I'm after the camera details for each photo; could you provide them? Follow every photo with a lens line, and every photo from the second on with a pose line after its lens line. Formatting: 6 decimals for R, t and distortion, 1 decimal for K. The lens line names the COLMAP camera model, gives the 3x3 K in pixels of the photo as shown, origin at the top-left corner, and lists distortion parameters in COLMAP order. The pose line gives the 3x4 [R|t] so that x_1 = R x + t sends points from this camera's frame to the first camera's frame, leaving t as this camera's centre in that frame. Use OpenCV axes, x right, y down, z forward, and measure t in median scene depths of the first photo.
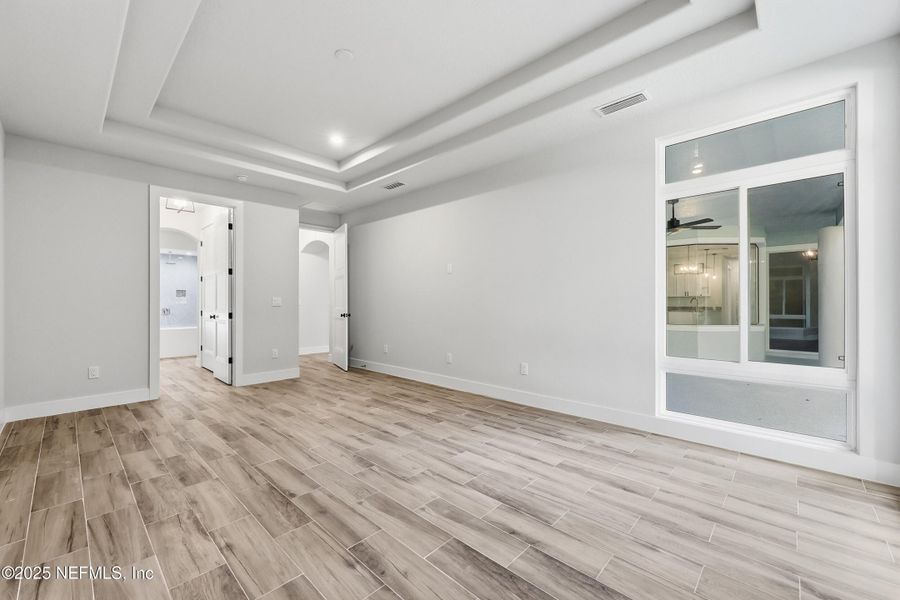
lens RADIAL K [[366.2, 0, 450.0], [0, 366.2, 300.0], [0, 0, 1]] dist [-0.003182, 0.000038]
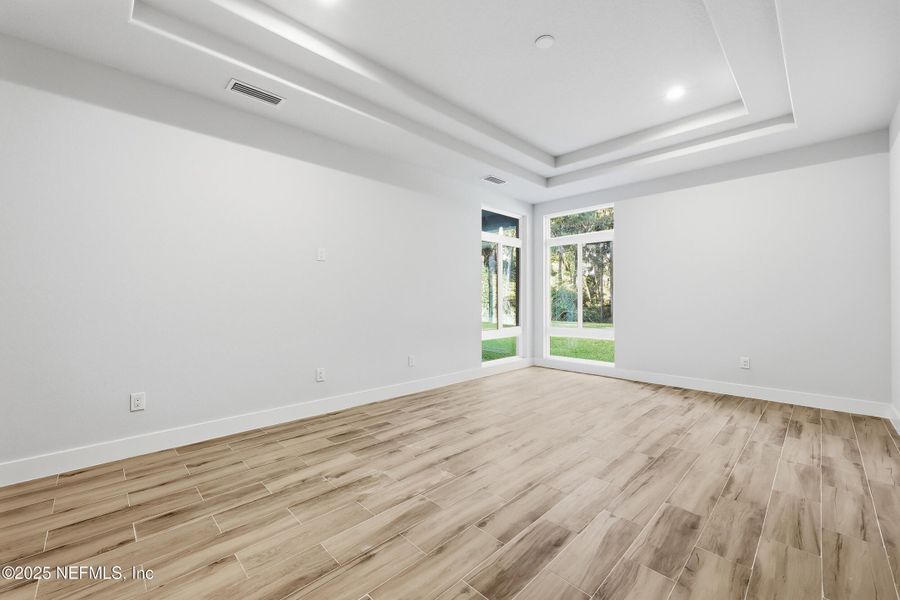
lens RADIAL K [[362.8, 0, 443.5], [0, 362.8, 299.7], [0, 0, 1]] dist [0.000223, -0.000086]
pose [[0.046956, -0.001135, 0.998896, -1.299717], [-0.006766, 0.999976, 0.001455, 0.005721], [-0.998874, -0.006827, 0.046947, 1.272325]]
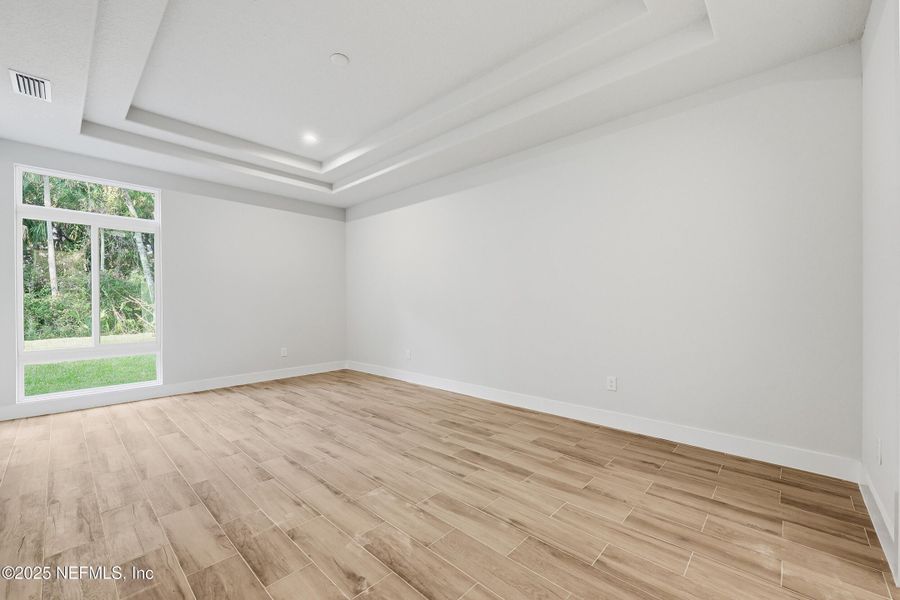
lens RADIAL K [[366.2, 0, 450.0], [0, 366.2, 300.0], [0, 0, 1]] dist [-0.003182, 0.000038]
pose [[-0.999947, 0.005424, -0.008788, -0.600270], [0.005548, 0.999885, -0.014100, 0.012712], [0.008710, -0.014148, -0.999862, 2.107250]]
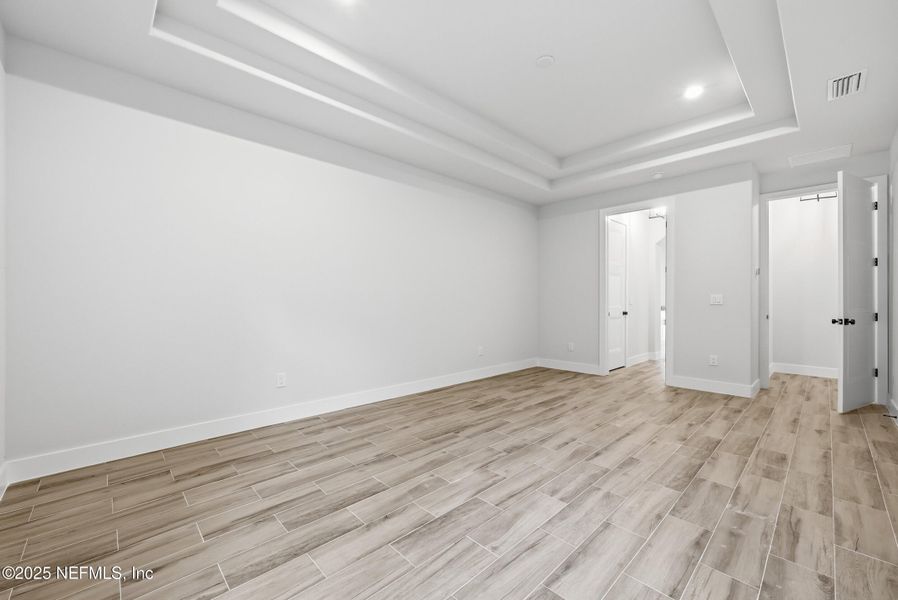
lens RADIAL K [[362.0, 0, 442.5], [0, 362.0, 299.7], [0, 0, 1]] dist [0.000223, -0.000086]
pose [[-0.058800, -0.000058, -0.998270, 0.793240], [0.004730, 0.999989, -0.000337, 0.000780], [0.998259, -0.004742, -0.058799, 0.798913]]
